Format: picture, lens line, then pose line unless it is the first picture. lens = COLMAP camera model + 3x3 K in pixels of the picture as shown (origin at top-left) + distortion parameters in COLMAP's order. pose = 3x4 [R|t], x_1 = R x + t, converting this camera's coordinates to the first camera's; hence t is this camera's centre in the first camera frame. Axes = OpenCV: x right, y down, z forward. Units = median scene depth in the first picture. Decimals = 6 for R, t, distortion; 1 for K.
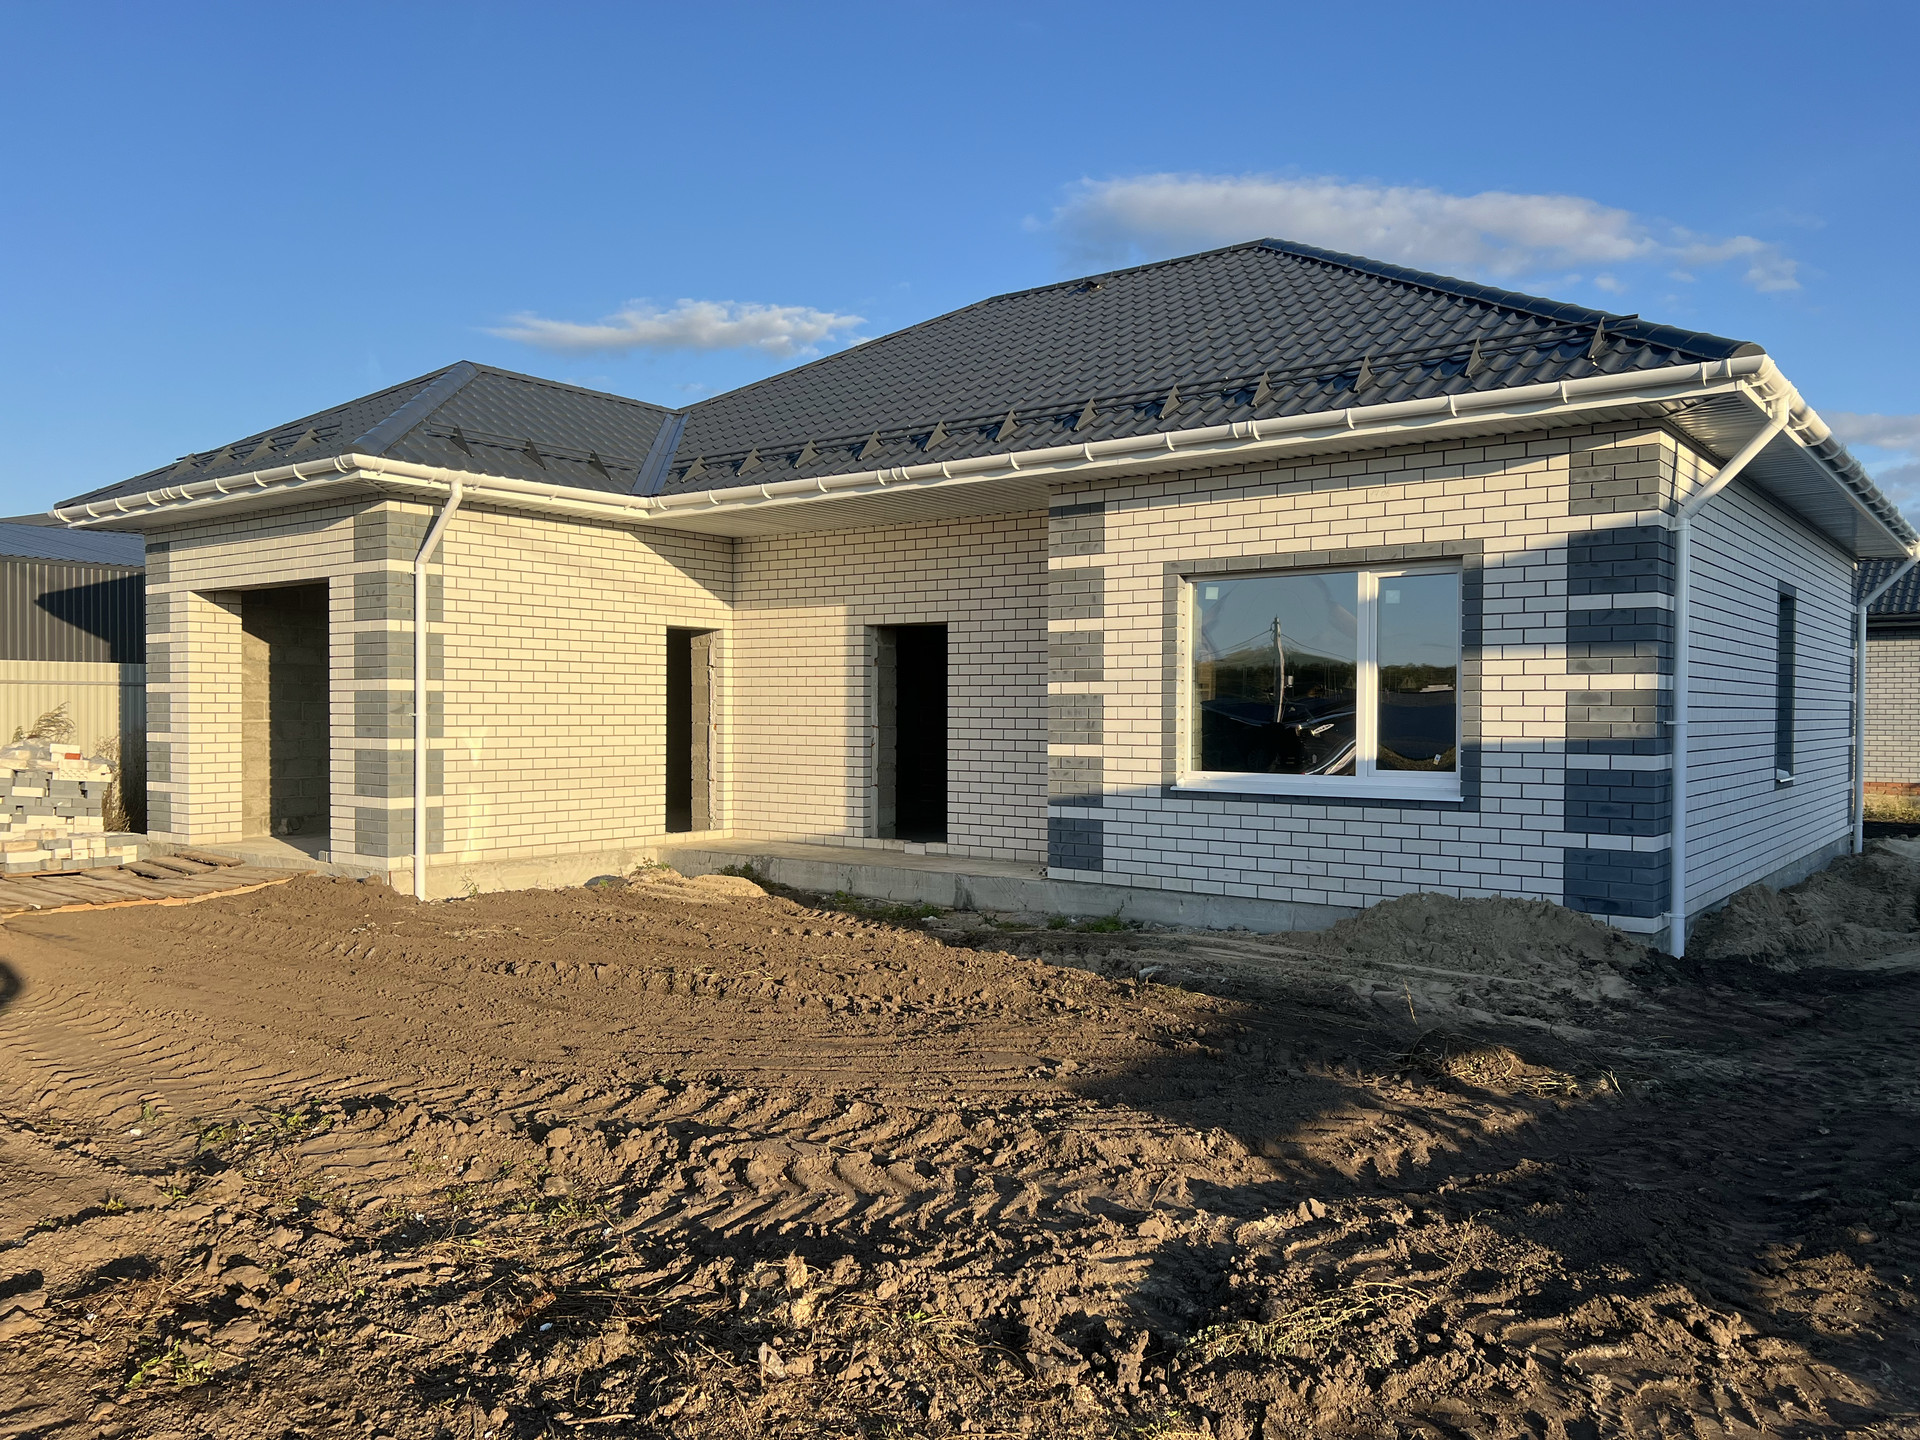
lens RADIAL K [[1450.1, 0, 962.6], [0, 1450.1, 740.6], [0, 0, 1]] dist [0.058403, -0.068194]
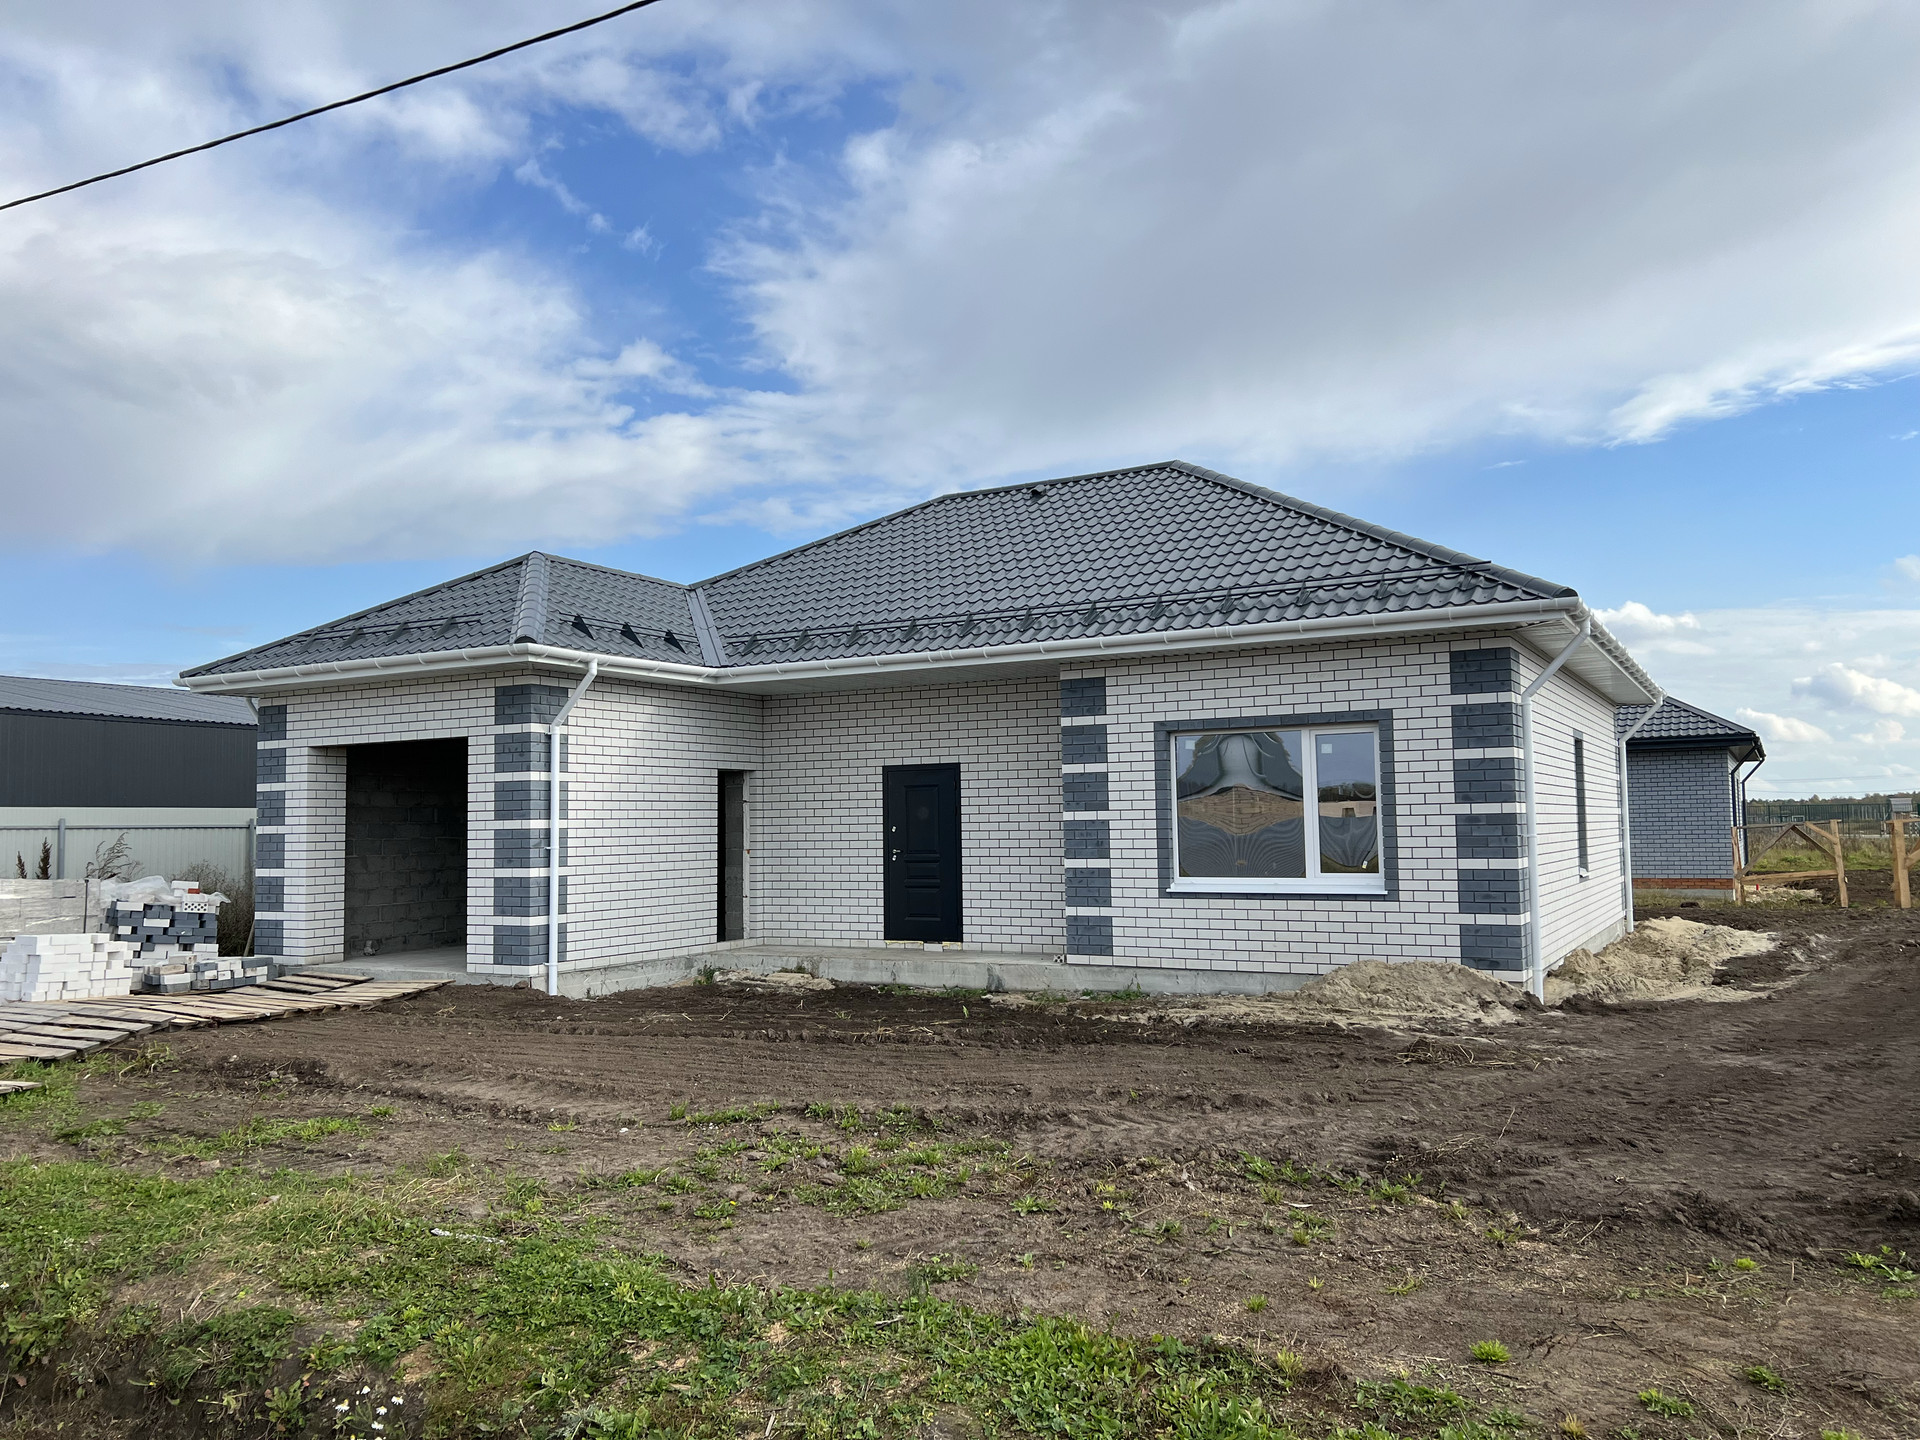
lens RADIAL K [[1450.1, 0, 961.3], [0, 1450.1, 729.2], [0, 0, 1]] dist [0.058403, -0.068194]
pose [[0.989801, -0.009978, 0.142106, -0.207694], [0.022422, 0.996022, -0.086239, -0.003693], [-0.140680, 0.088546, 0.986088, -0.272730]]
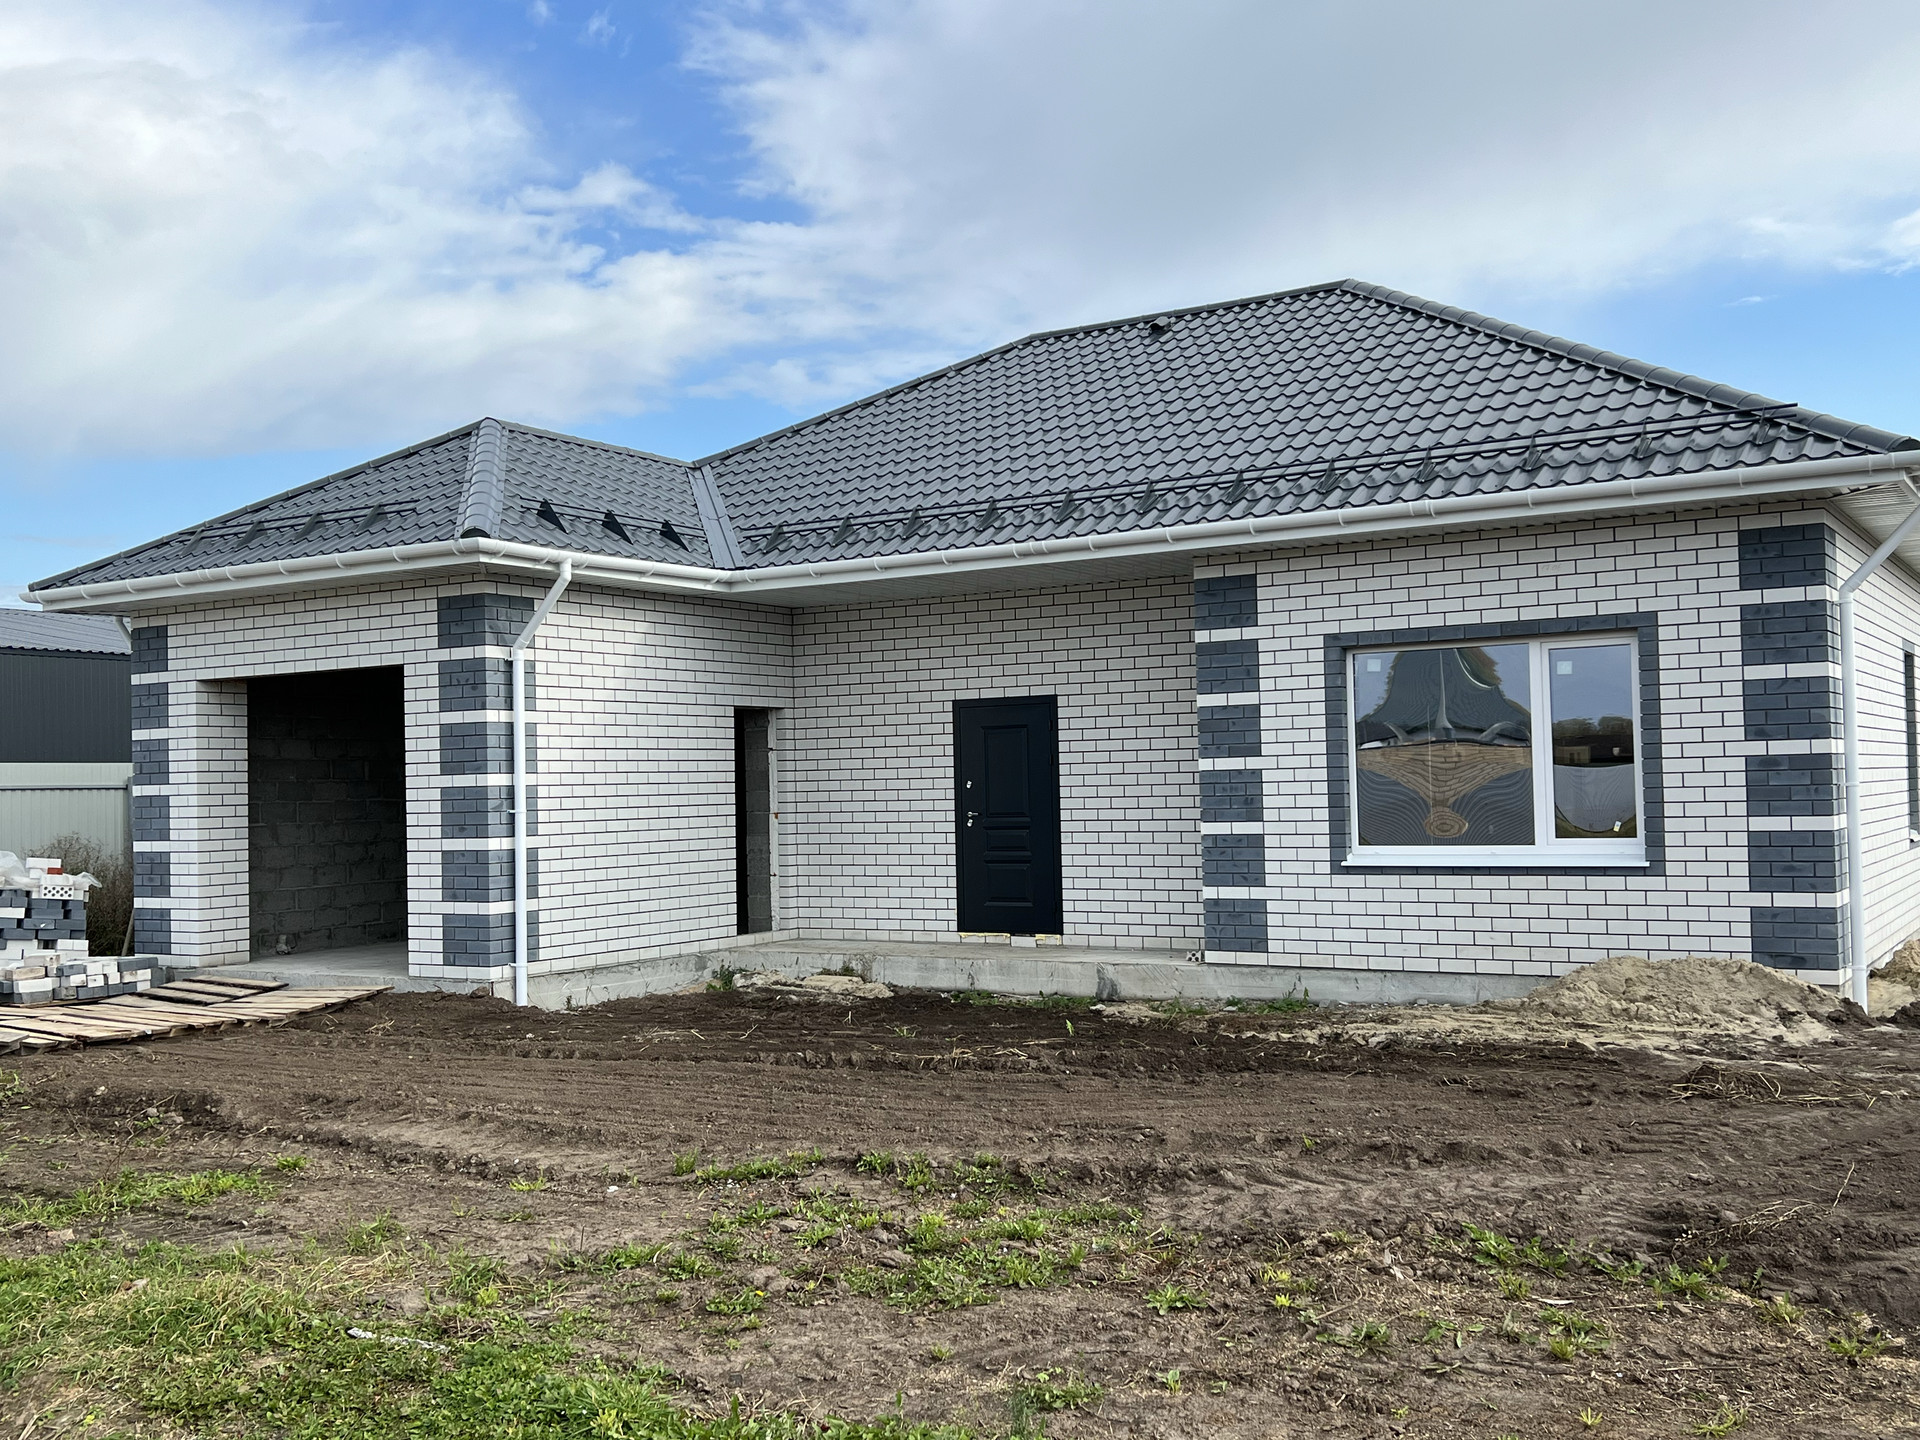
lens RADIAL K [[1890.4, 0, 969.4], [0, 1890.4, 735.9], [0, 0, 1]] dist [0.039193, 0.000000]
pose [[0.994896, -0.024428, 0.097900, -0.206492], [0.029102, 0.998490, -0.046598, -0.001110], [-0.096614, 0.049210, 0.994105, -0.227921]]
